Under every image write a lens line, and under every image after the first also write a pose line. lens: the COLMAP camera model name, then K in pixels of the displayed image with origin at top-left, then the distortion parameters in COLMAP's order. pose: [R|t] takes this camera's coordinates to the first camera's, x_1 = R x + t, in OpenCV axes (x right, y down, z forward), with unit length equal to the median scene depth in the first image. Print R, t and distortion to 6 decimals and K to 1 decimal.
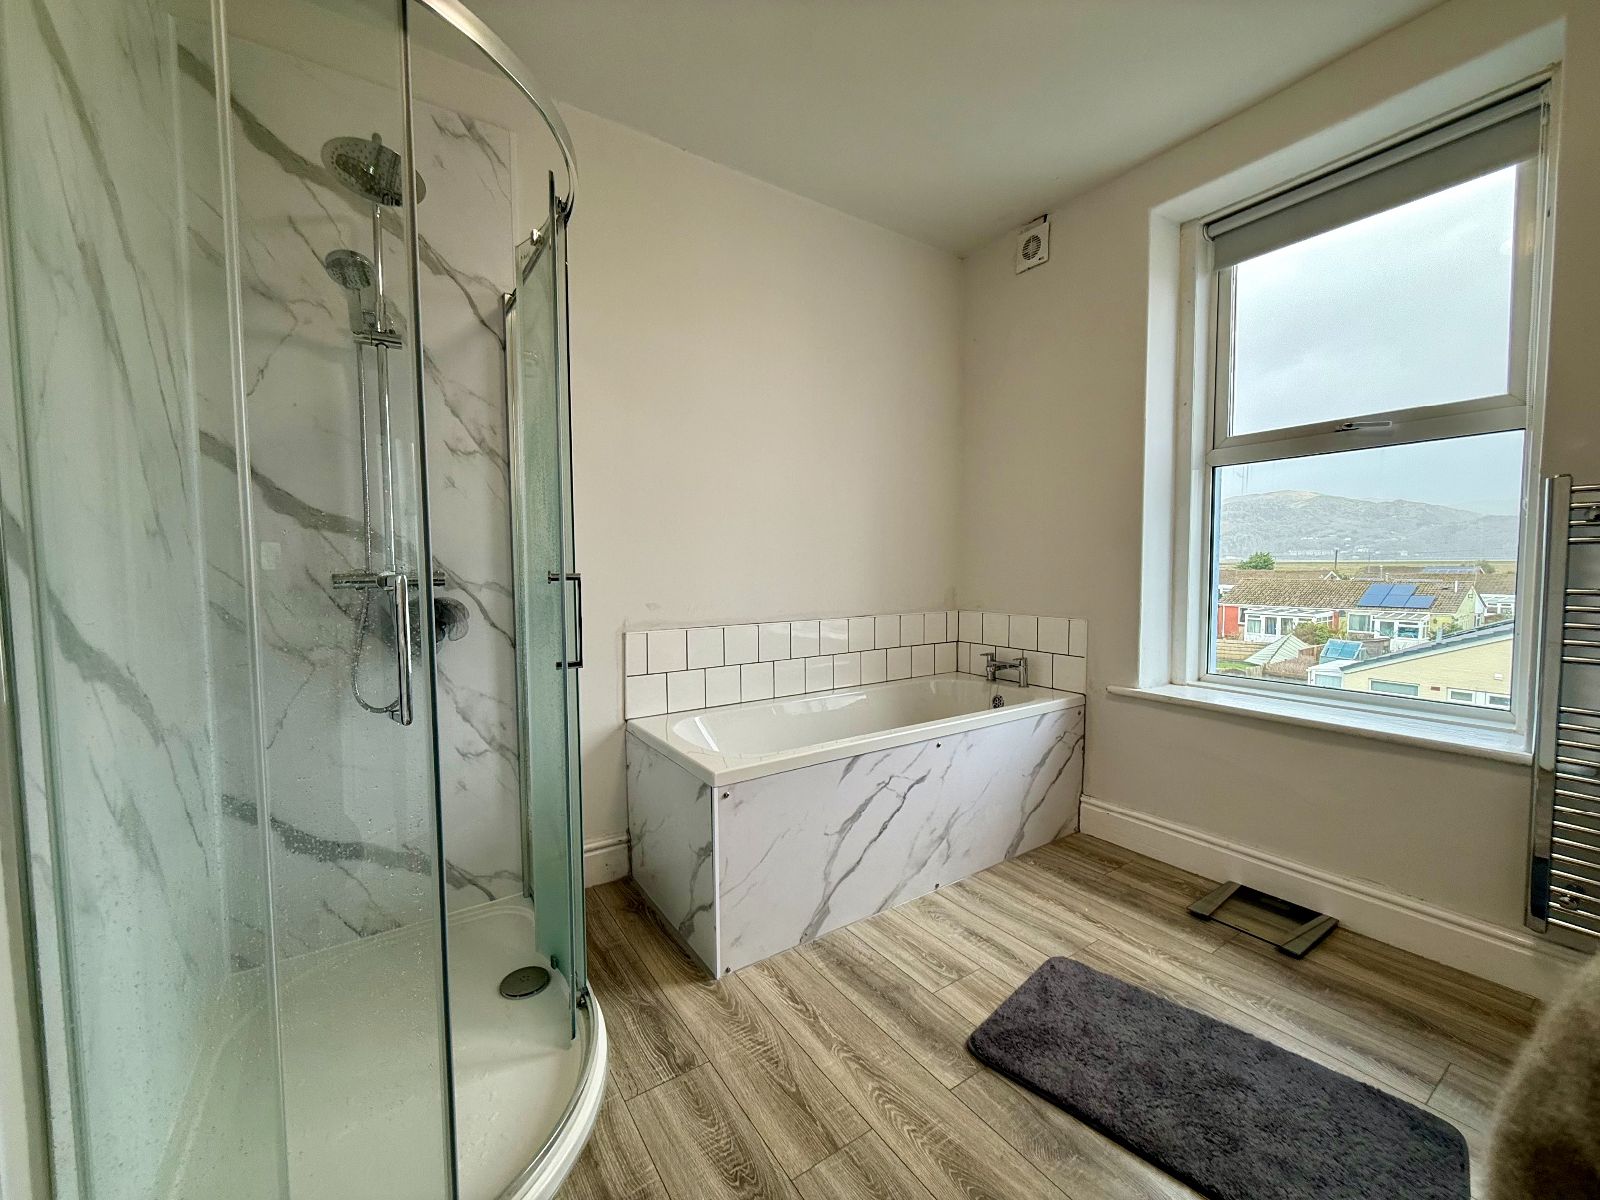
lens RADIAL K [[634.1, 0, 804.3], [0, 634.1, 598.5], [0, 0, 1]] dist [-0.000549, -0.000224]
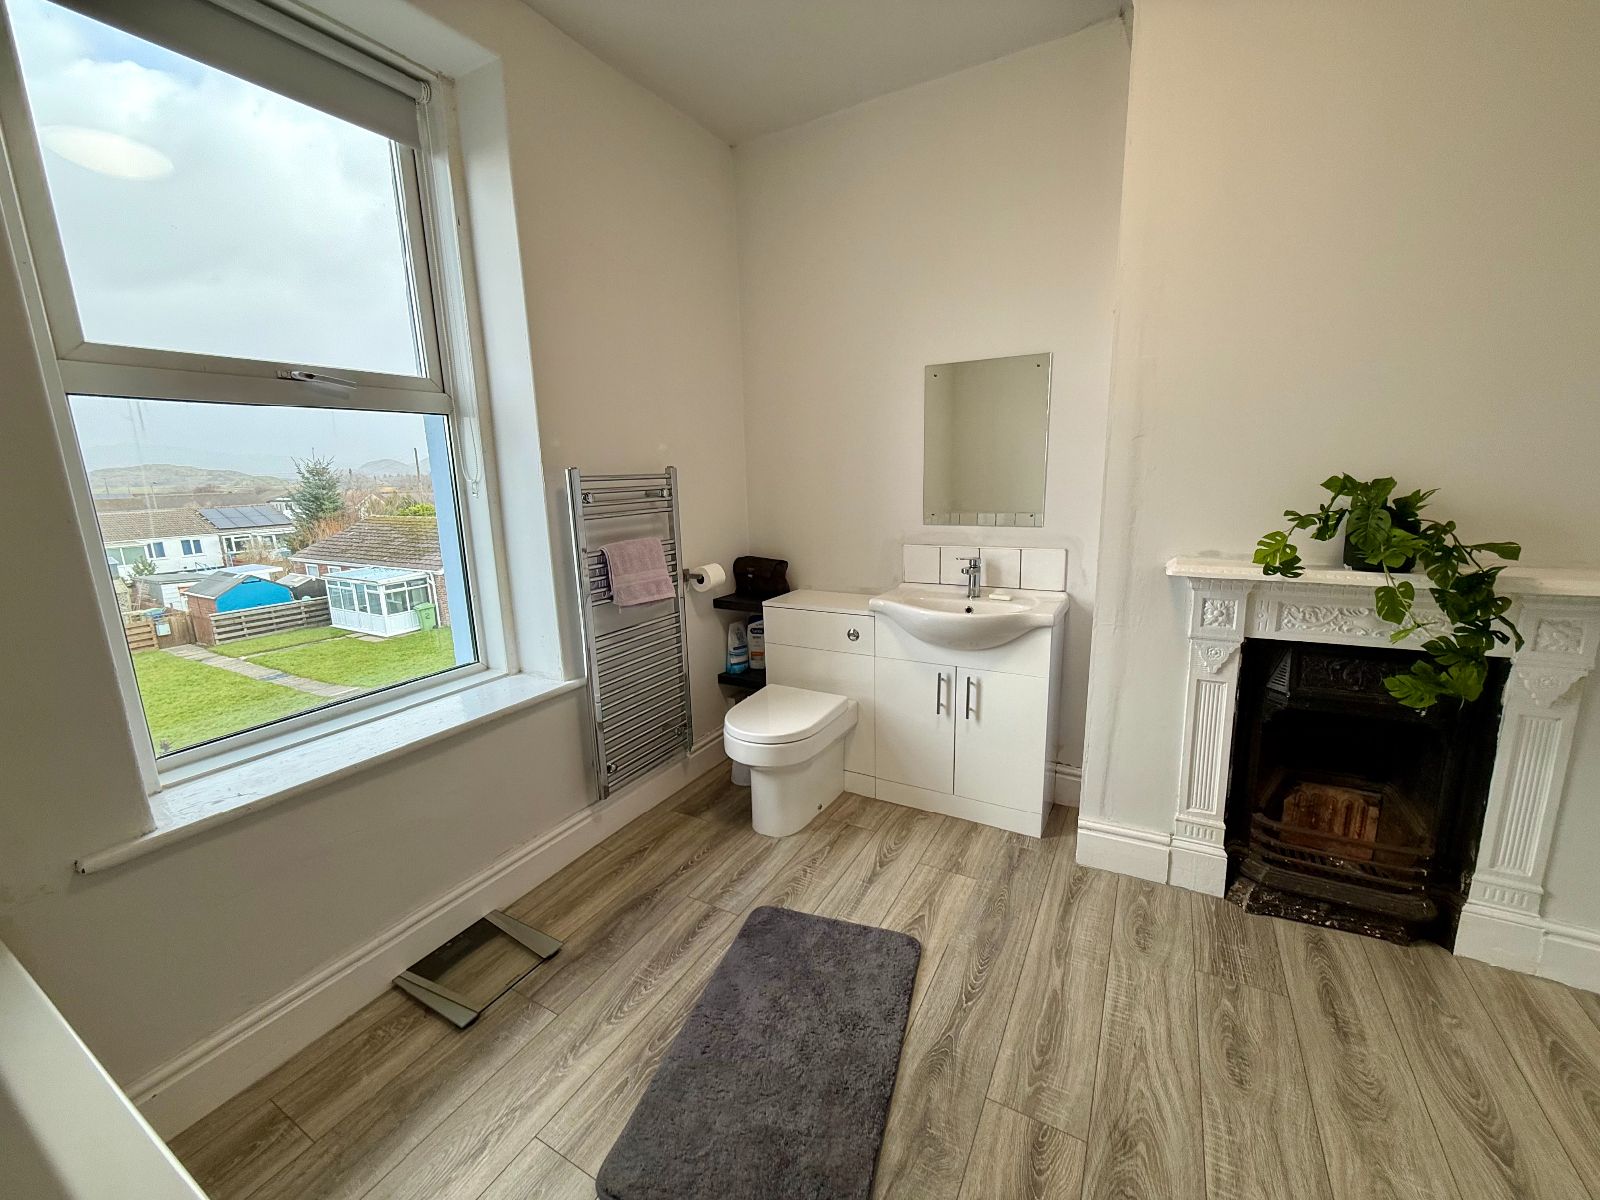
lens RADIAL K [[634.1, 0, 804.3], [0, 634.1, 598.5], [0, 0, 1]] dist [-0.000549, -0.000224]
pose [[-0.457172, -0.158750, 0.875095, -0.187164], [0.076010, 0.973367, 0.216287, -0.162317], [-0.886124, 0.165397, -0.432930, 1.084118]]
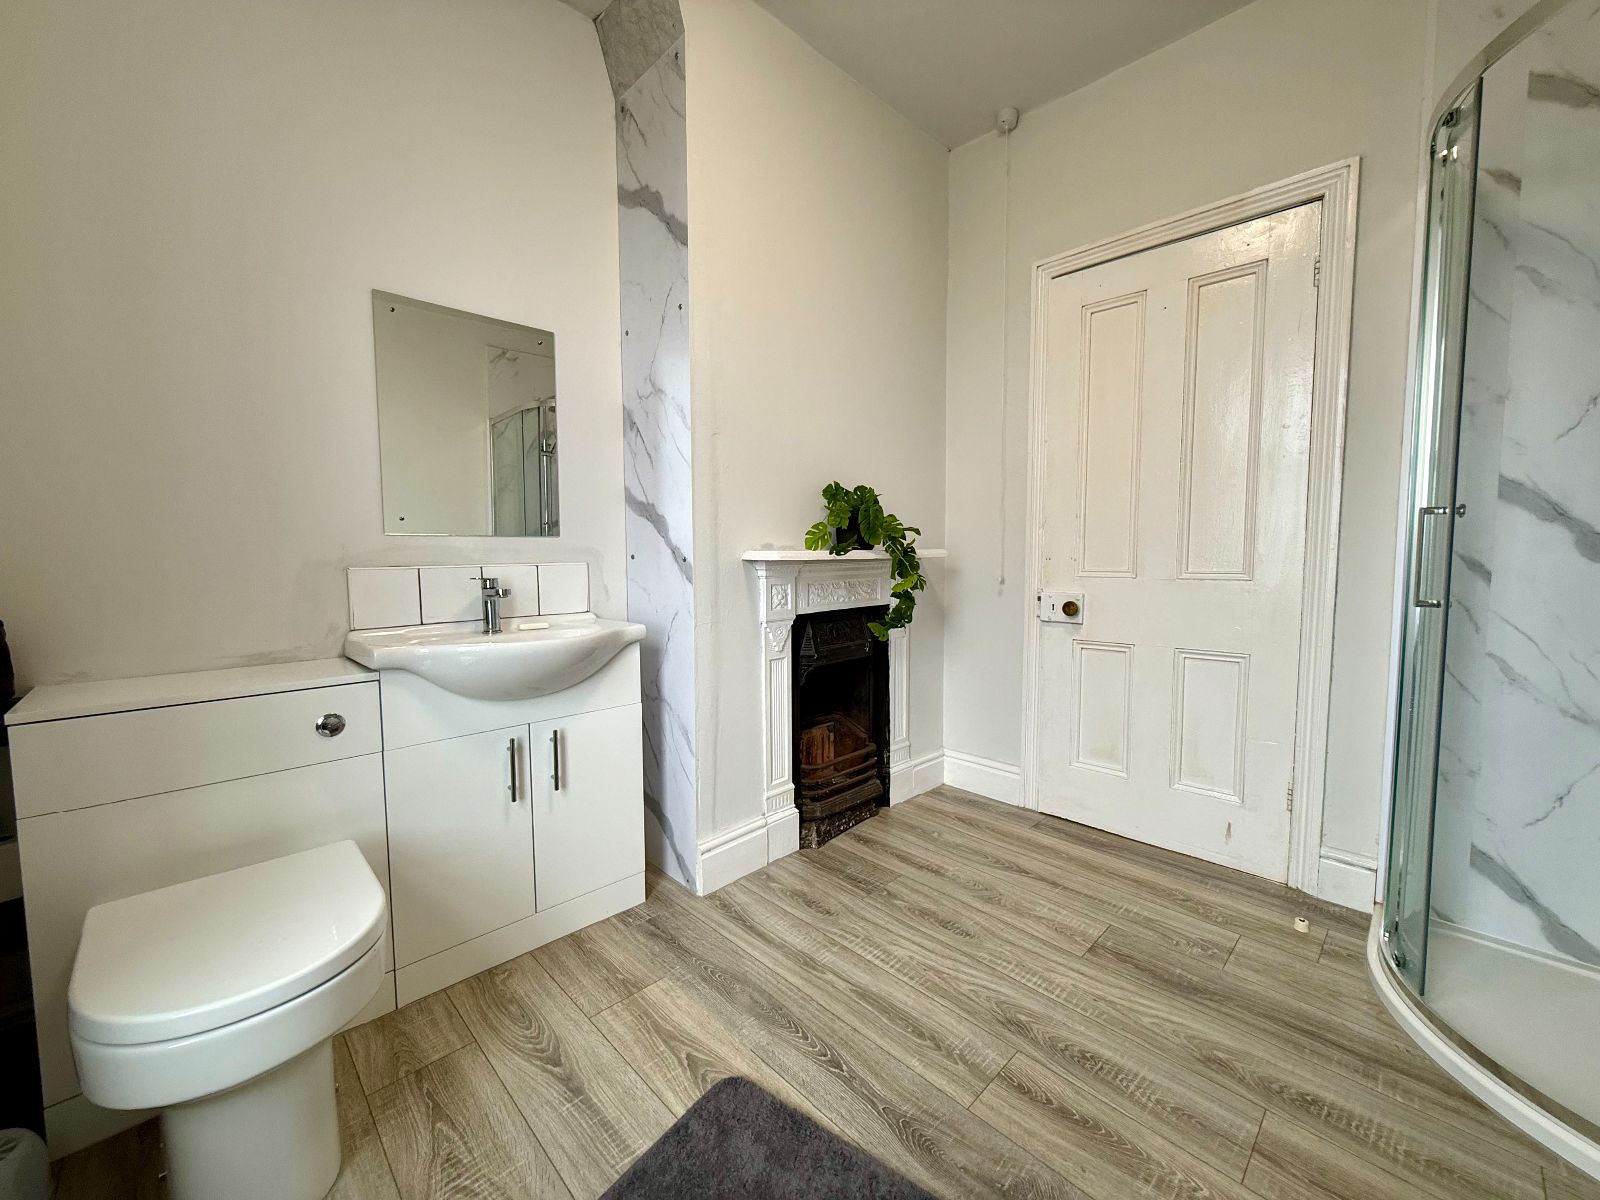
lens RADIAL K [[634.1, 0, 804.3], [0, 634.1, 598.5], [0, 0, 1]] dist [-0.000549, -0.000224]
pose [[-0.981917, 0.024378, -0.187735, 0.605013], [0.000608, 0.992075, 0.125645, -0.007026], [0.189310, 0.123259, -0.974150, 1.218305]]
